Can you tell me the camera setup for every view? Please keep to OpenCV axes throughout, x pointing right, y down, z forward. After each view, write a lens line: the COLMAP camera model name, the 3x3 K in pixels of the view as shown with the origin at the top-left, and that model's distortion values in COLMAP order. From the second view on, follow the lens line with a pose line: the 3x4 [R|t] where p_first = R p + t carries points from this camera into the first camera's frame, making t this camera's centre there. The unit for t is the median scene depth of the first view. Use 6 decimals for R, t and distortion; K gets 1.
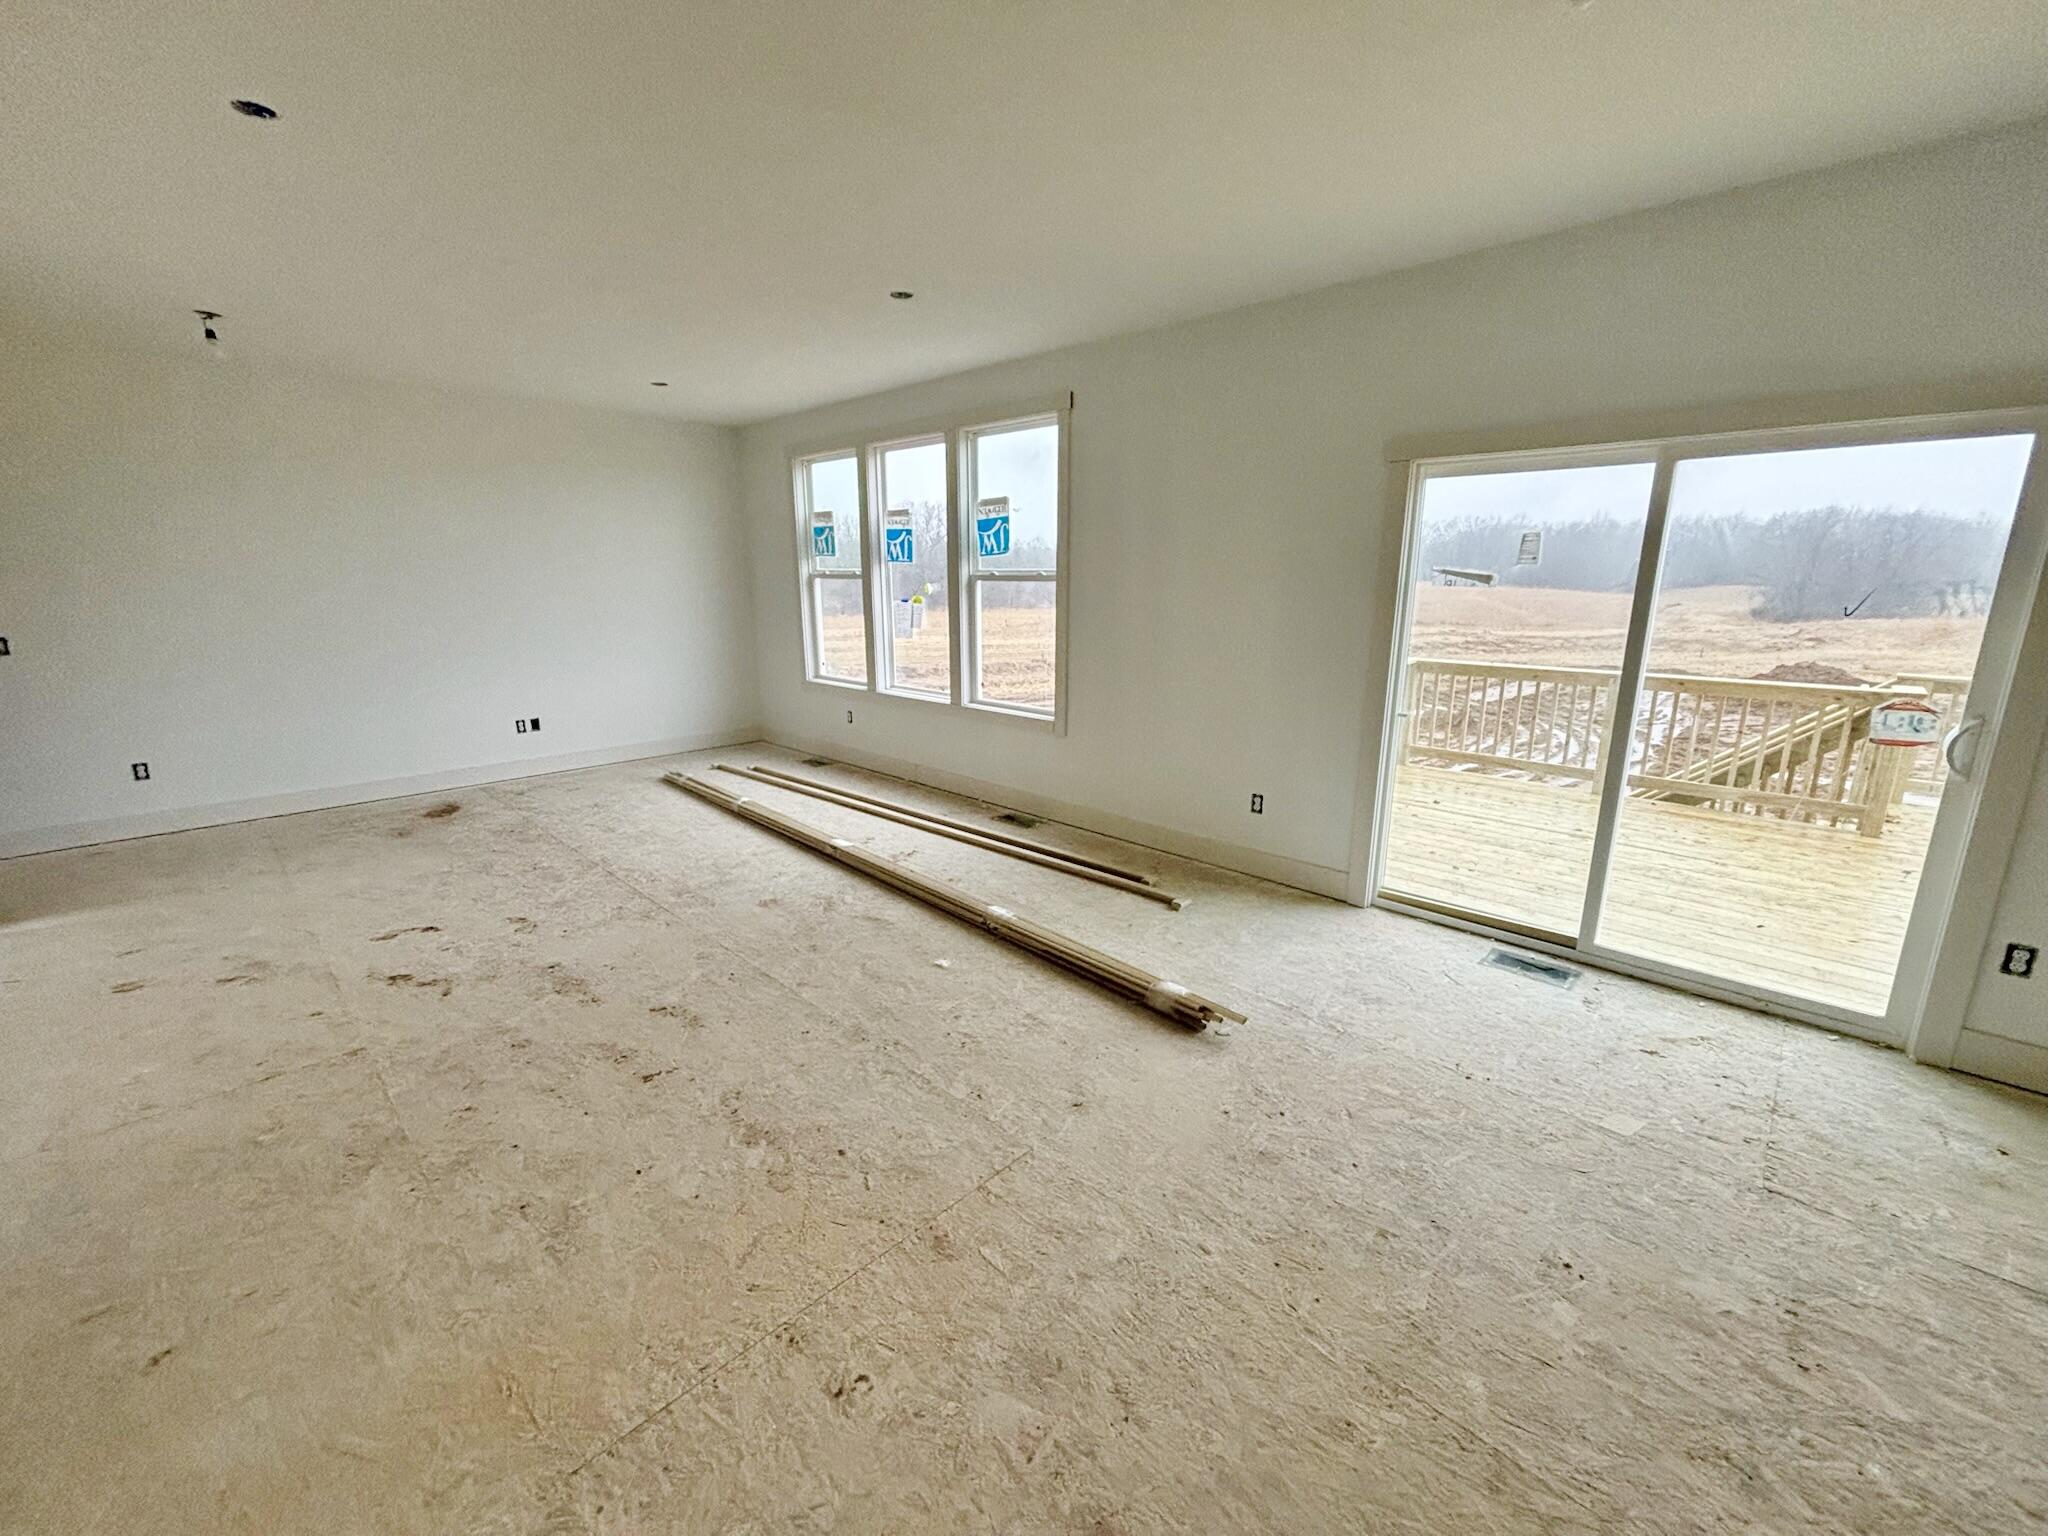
lens RADIAL K [[823.3, 0, 1024.0], [0, 823.3, 768.0], [0, 0, 1]] dist [-0.008778, -0.000071]
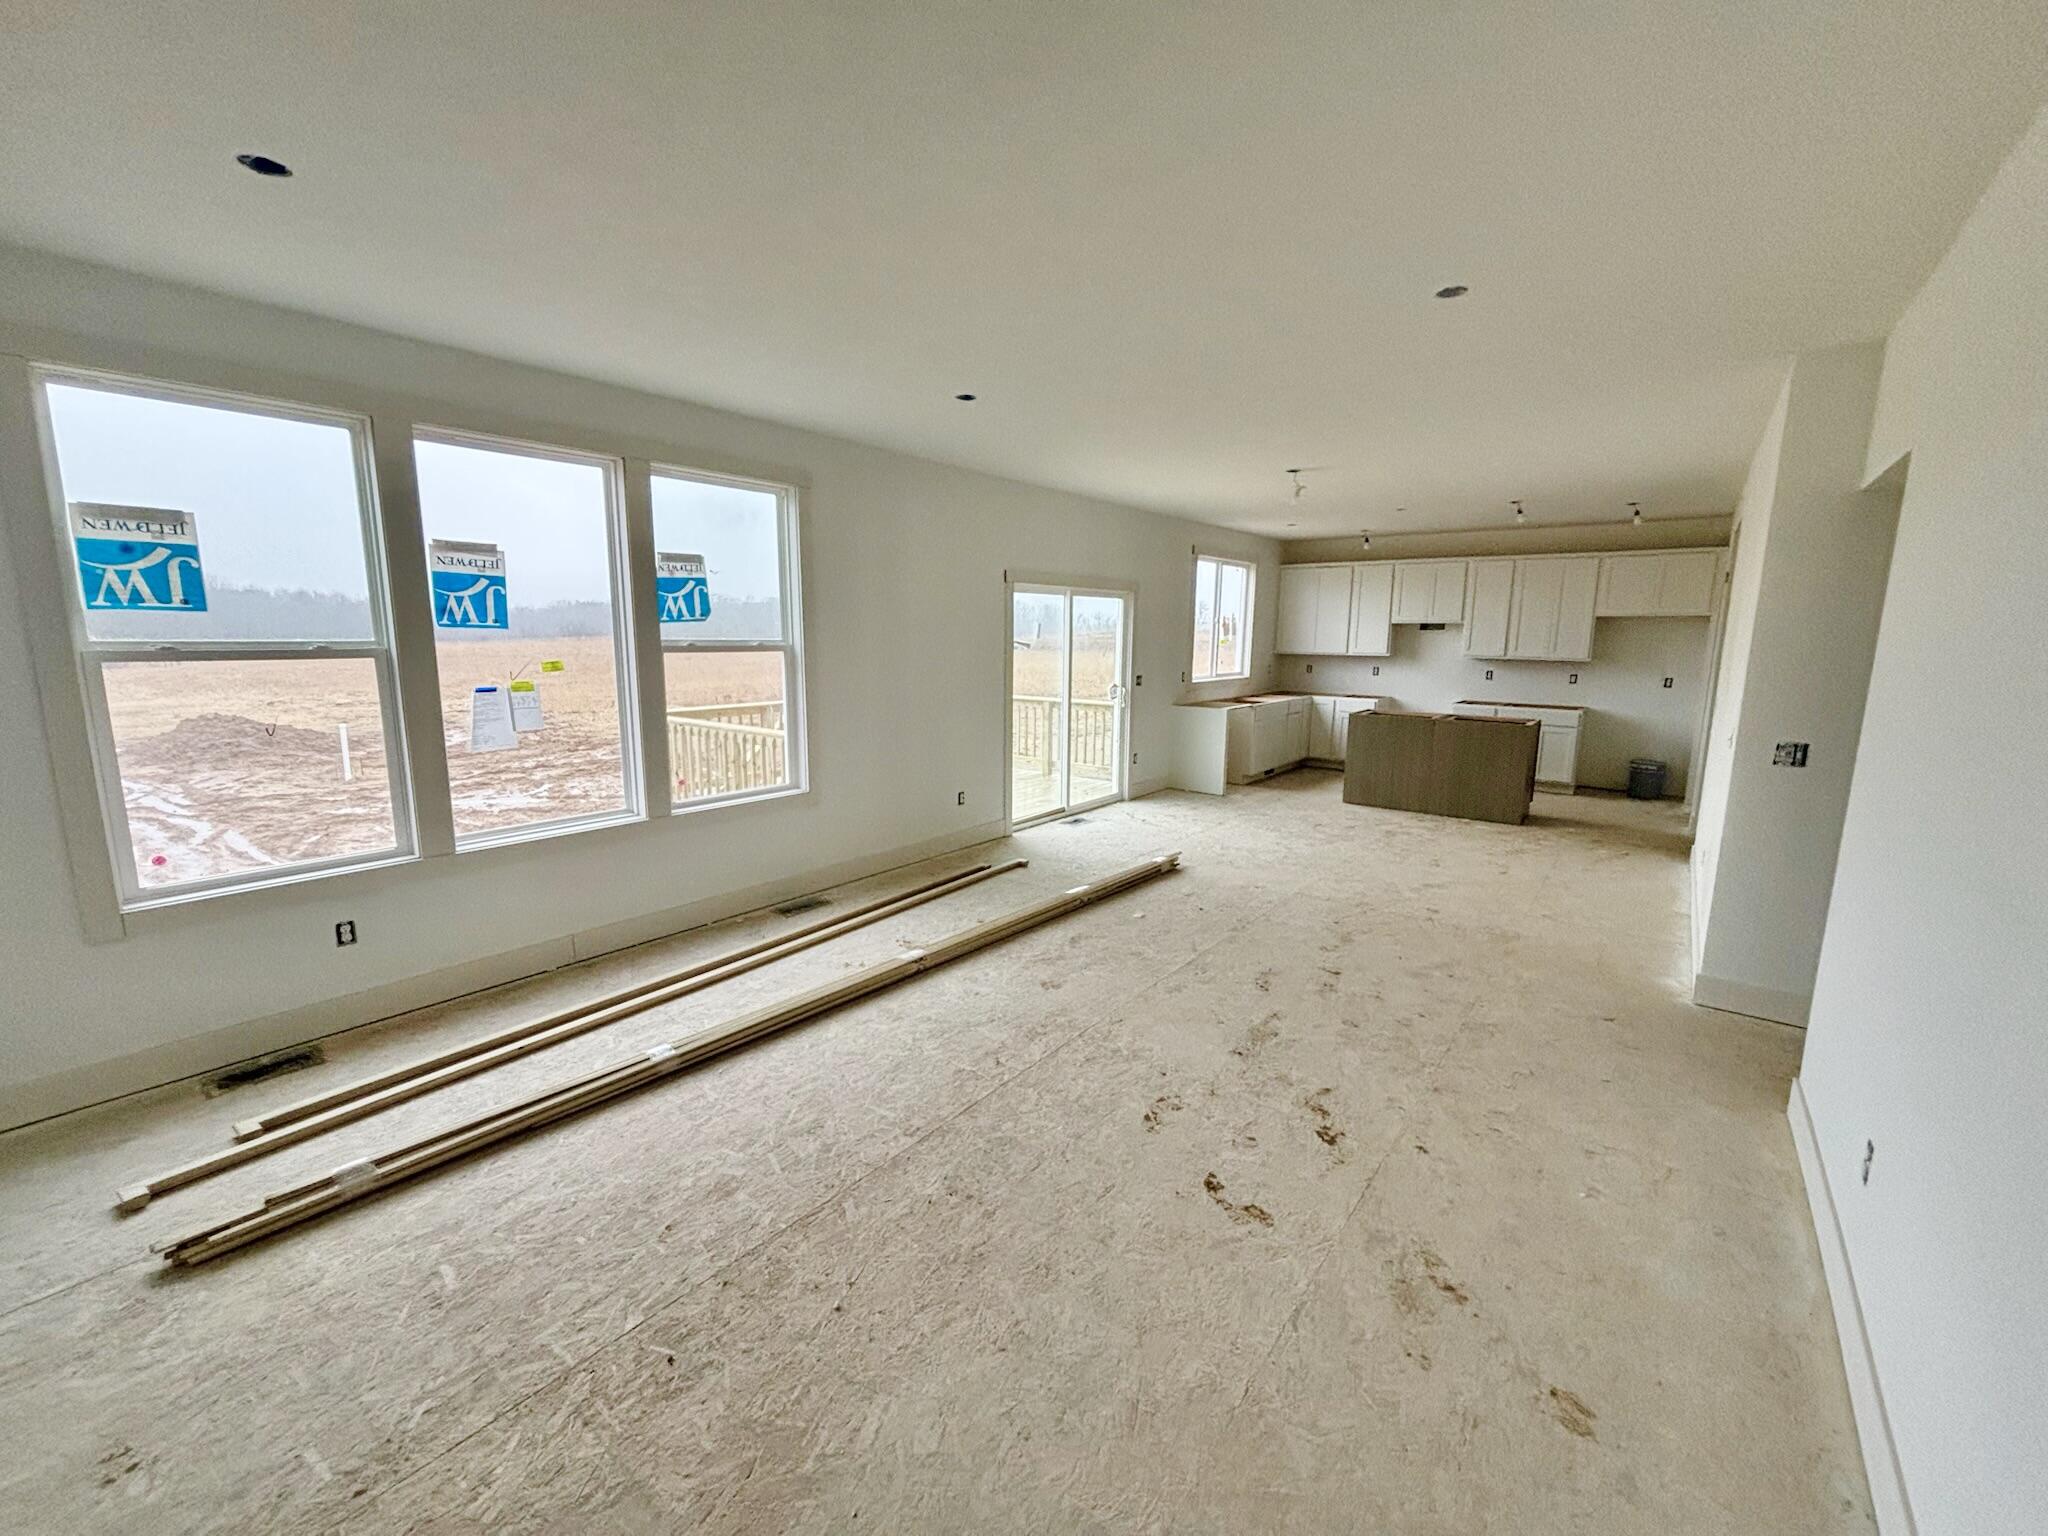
lens RADIAL K [[823.3, 0, 1024.0], [0, 823.3, 768.0], [0, 0, 1]] dist [-0.008778, -0.000071]
pose [[-0.095942, -0.165198, 0.981583, -0.966167], [0.223392, 0.957403, 0.182963, -0.210201], [-0.969996, 0.236831, -0.054951, 0.814382]]
